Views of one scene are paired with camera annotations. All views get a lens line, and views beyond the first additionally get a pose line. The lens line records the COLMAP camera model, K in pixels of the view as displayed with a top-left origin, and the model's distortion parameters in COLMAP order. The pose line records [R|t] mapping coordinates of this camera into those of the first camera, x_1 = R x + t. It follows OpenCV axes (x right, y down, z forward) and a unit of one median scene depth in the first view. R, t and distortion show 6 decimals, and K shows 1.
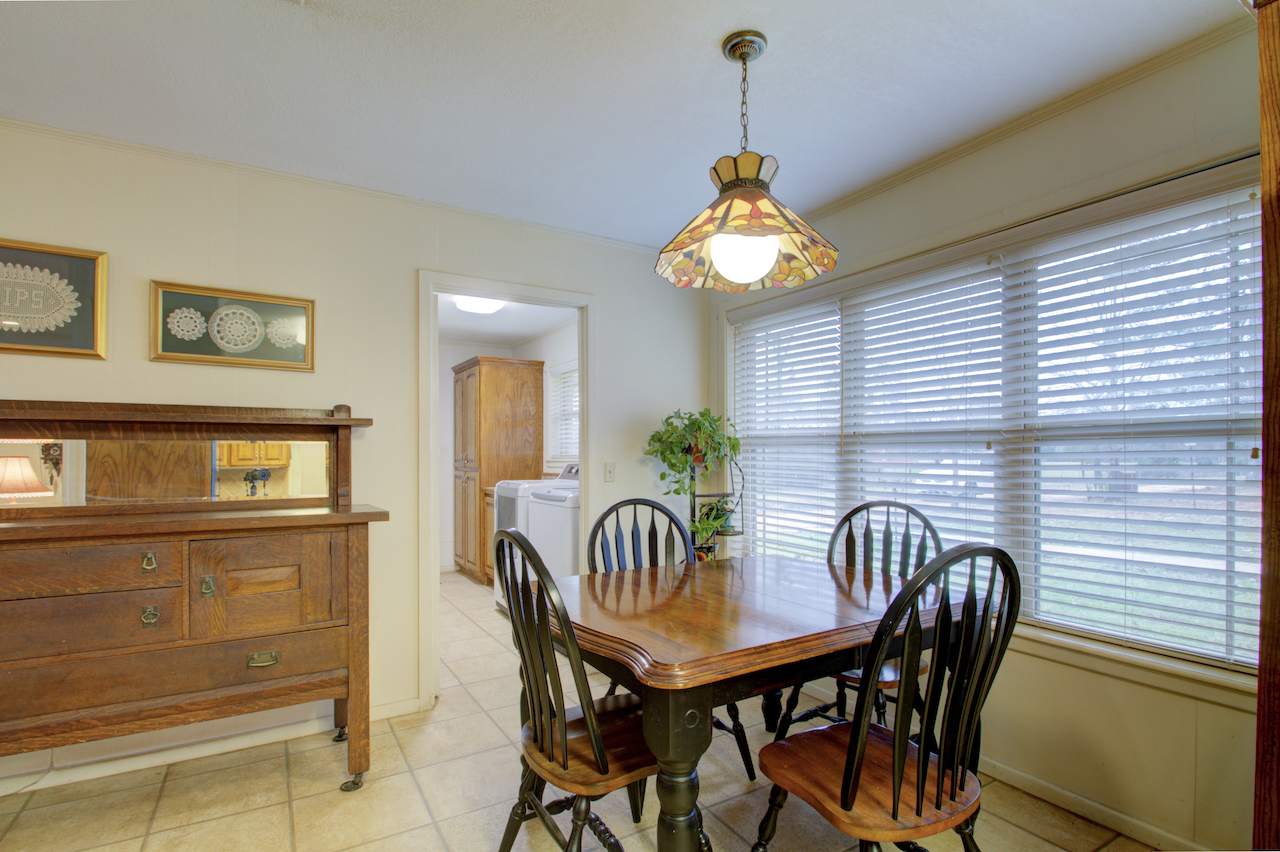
lens RADIAL K [[614.0, 0, 638.8], [0, 614.0, 455.6], [0, 0, 1]] dist [0.001378, 0.000217]
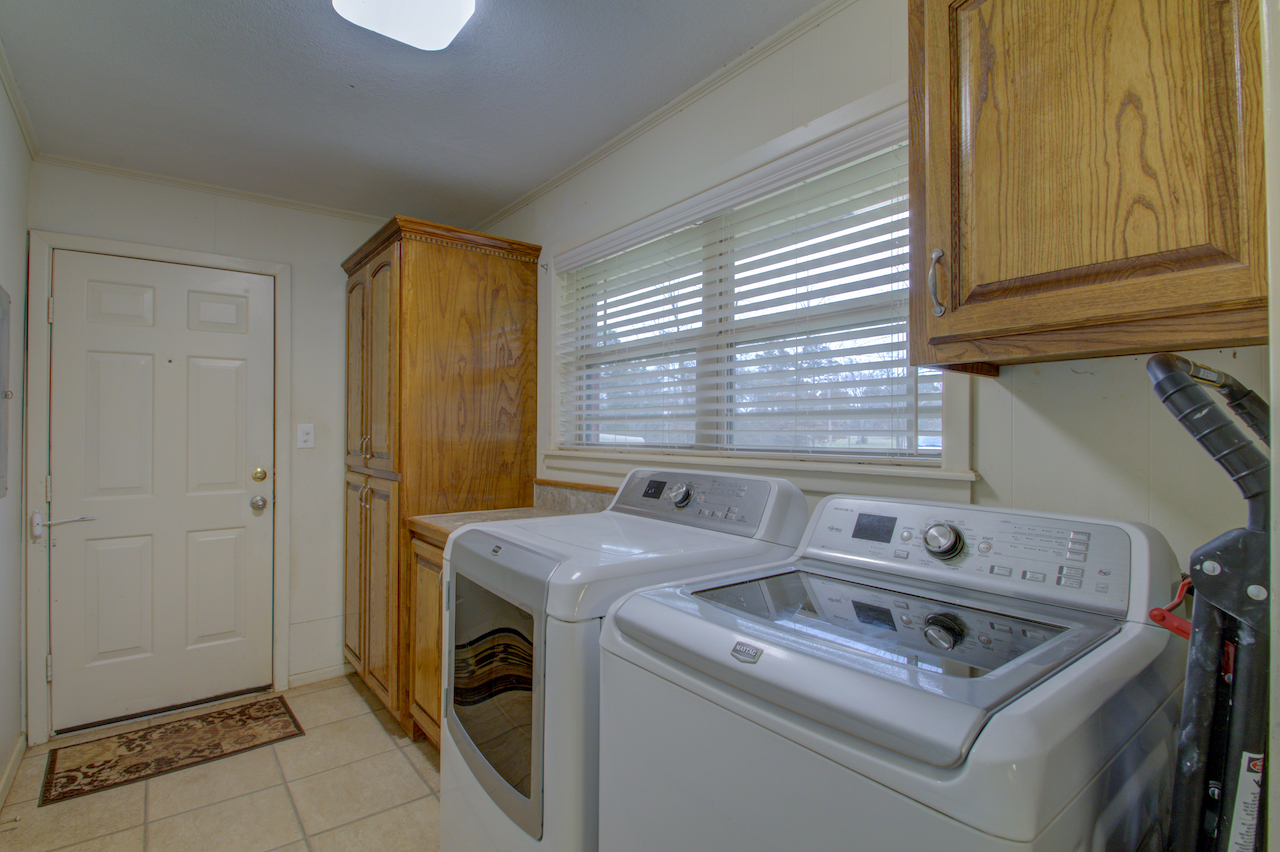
lens RADIAL K [[614.0, 0, 640.5], [0, 614.0, 423.2], [0, 0, 1]] dist [0.001378, 0.000217]
pose [[0.992847, 0.004169, 0.119323, -0.135619], [-0.002411, 0.999886, -0.014876, -0.008832], [-0.119371, 0.014482, 0.992744, 0.524864]]
